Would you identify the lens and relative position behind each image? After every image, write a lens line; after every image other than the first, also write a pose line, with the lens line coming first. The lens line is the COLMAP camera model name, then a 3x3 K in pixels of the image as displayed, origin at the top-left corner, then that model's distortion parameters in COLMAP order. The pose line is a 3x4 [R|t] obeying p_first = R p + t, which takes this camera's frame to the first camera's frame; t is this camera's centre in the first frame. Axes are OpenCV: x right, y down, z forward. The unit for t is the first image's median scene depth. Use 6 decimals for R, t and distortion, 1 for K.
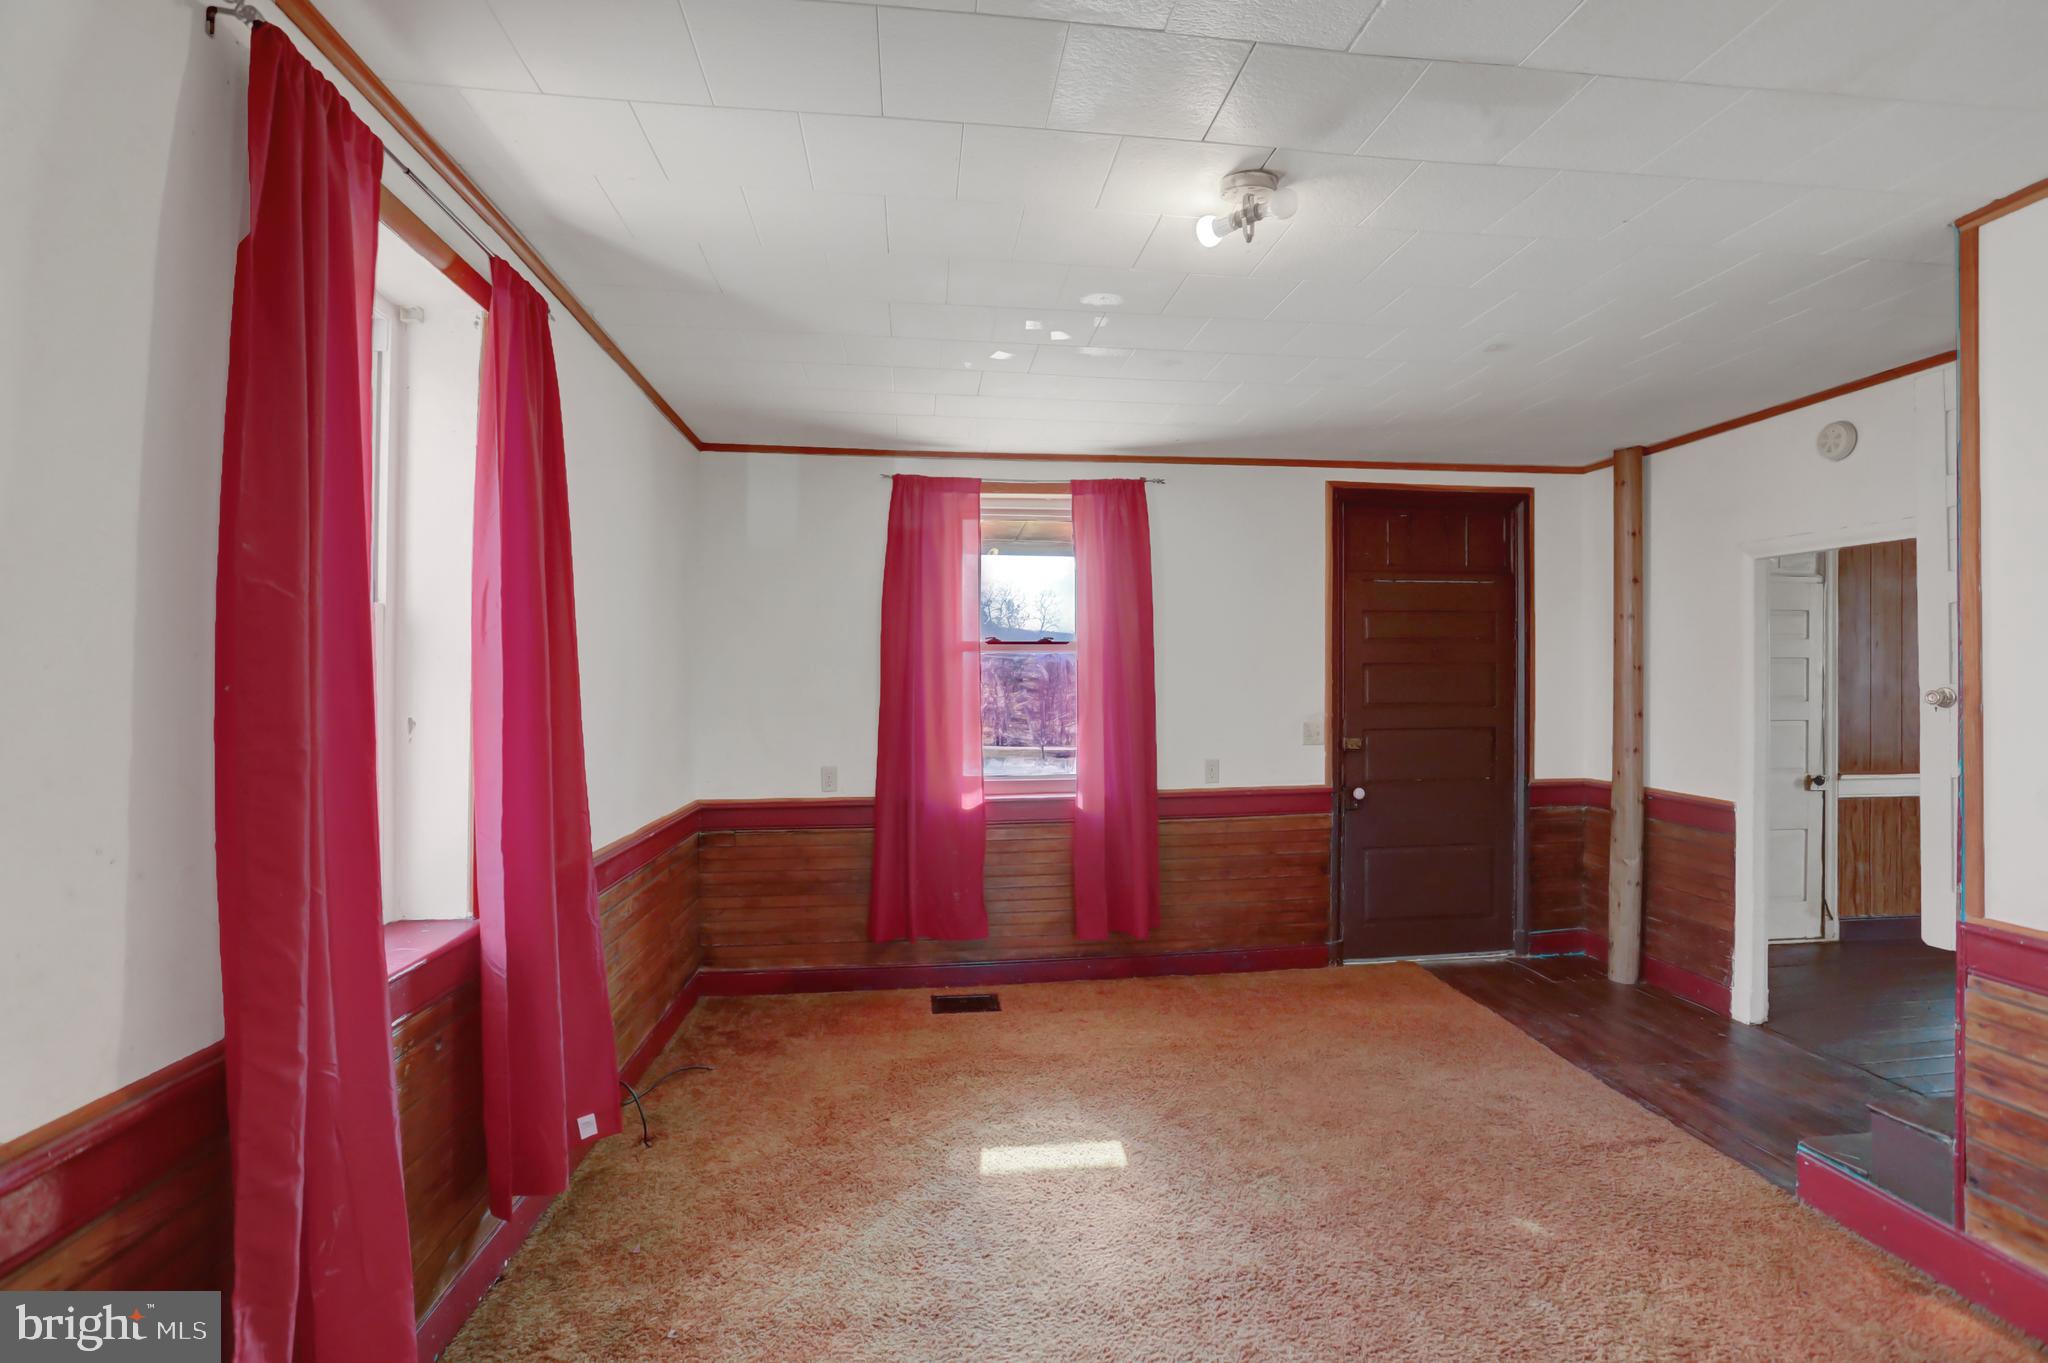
lens RADIAL K [[984.0, 0, 1034.2], [0, 984.0, 675.2], [0, 0, 1]] dist [-0.027512, 0.003762]
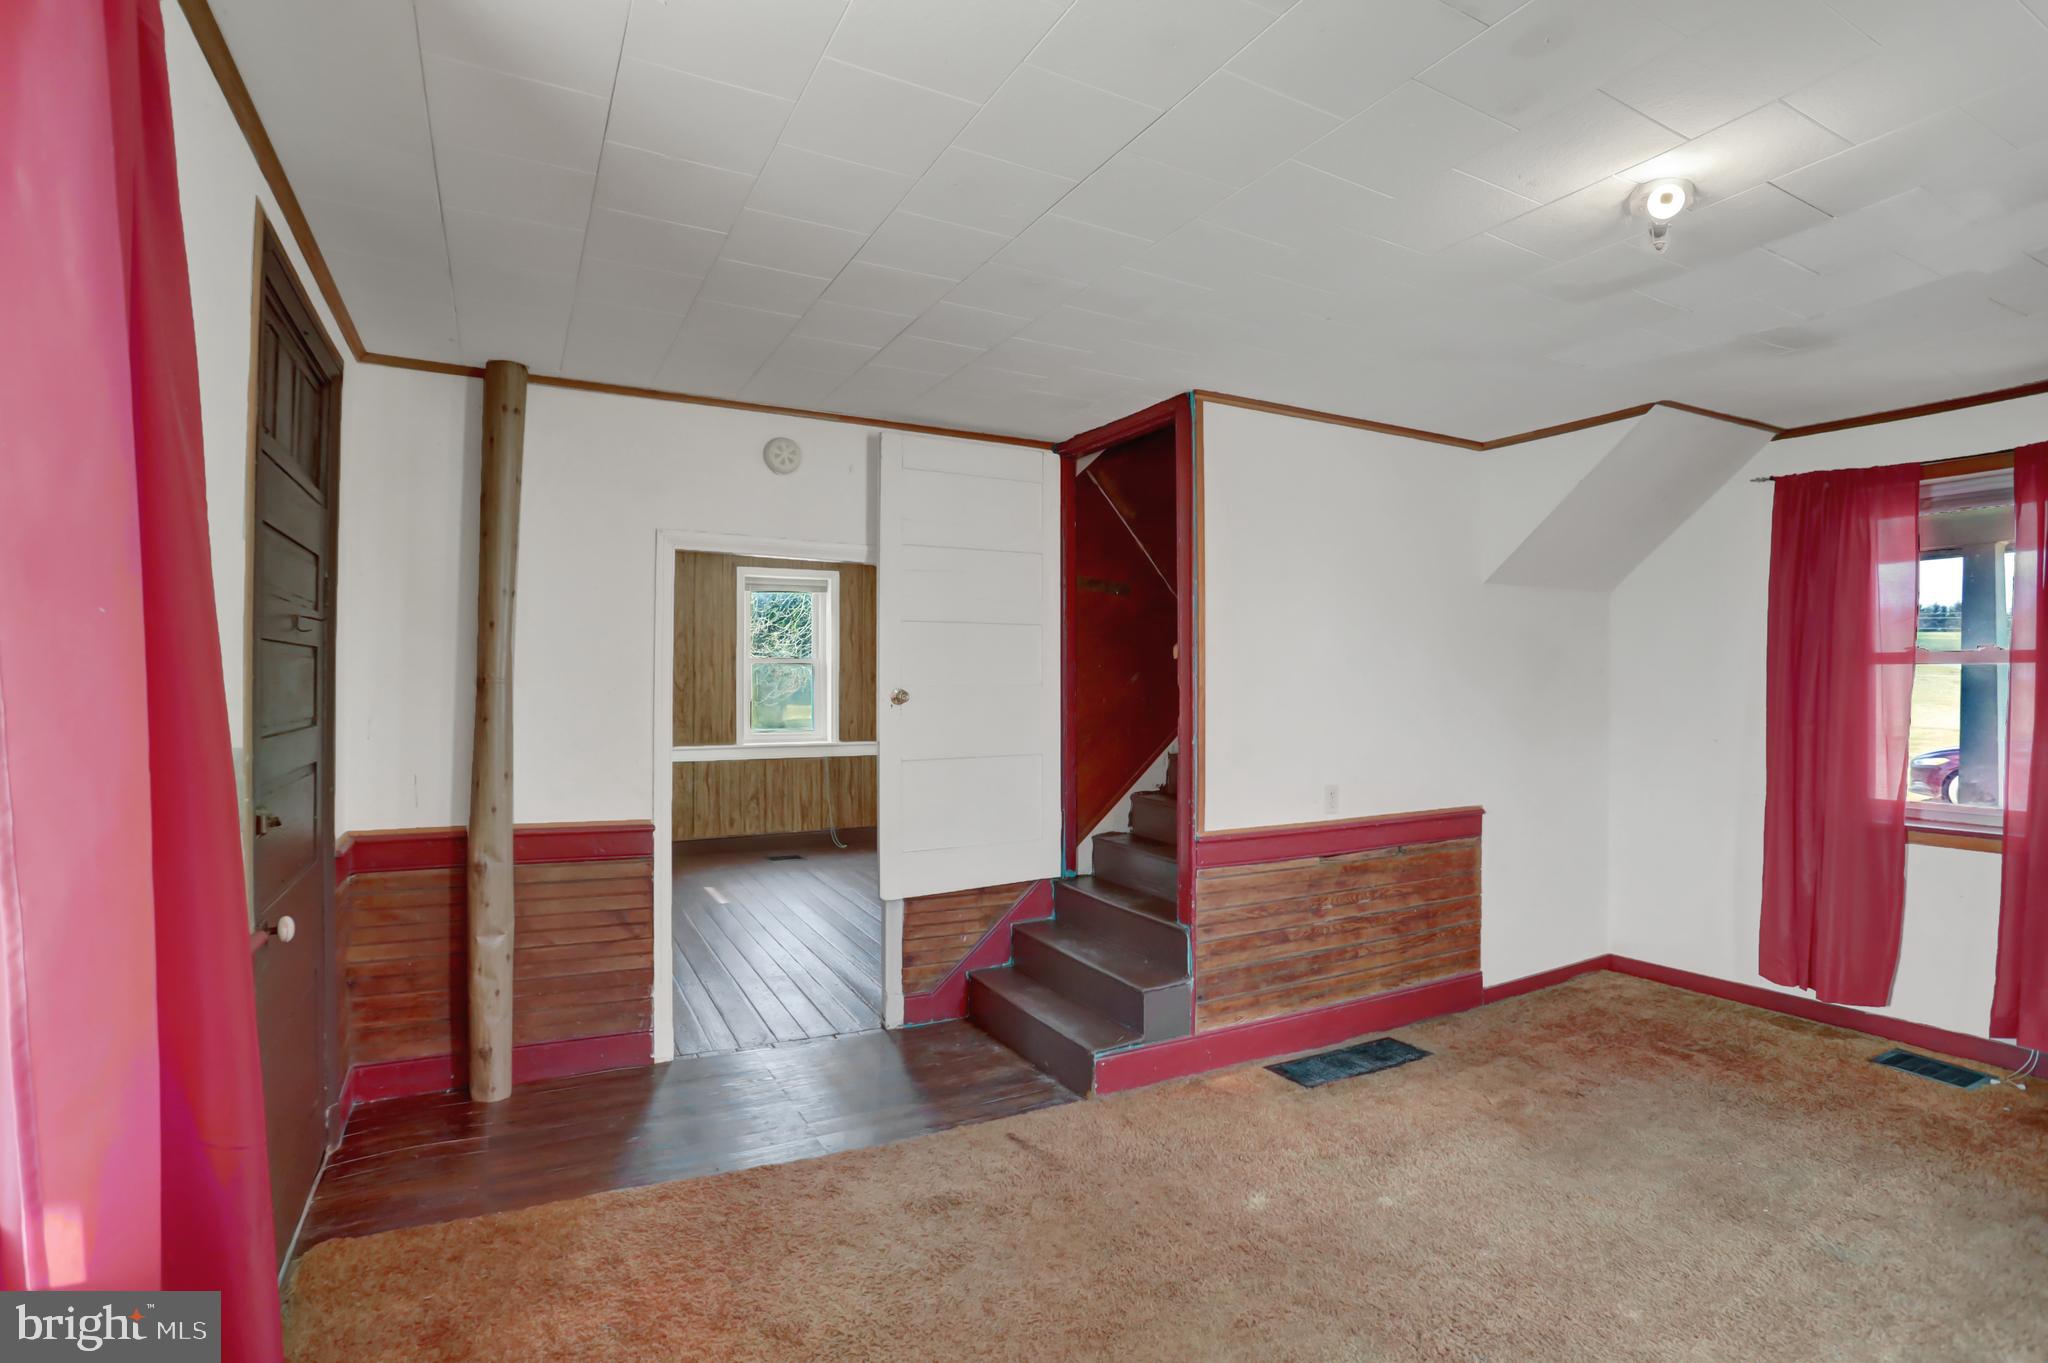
lens RADIAL K [[984.0, 0, 1031.3], [0, 984.0, 679.8], [0, 0, 1]] dist [-0.027512, 0.003762]
pose [[-0.362153, 0.006621, 0.932095, -0.199036], [-0.009994, 0.999890, -0.010985, 0.008401], [-0.932065, -0.013294, -0.362047, 0.833033]]
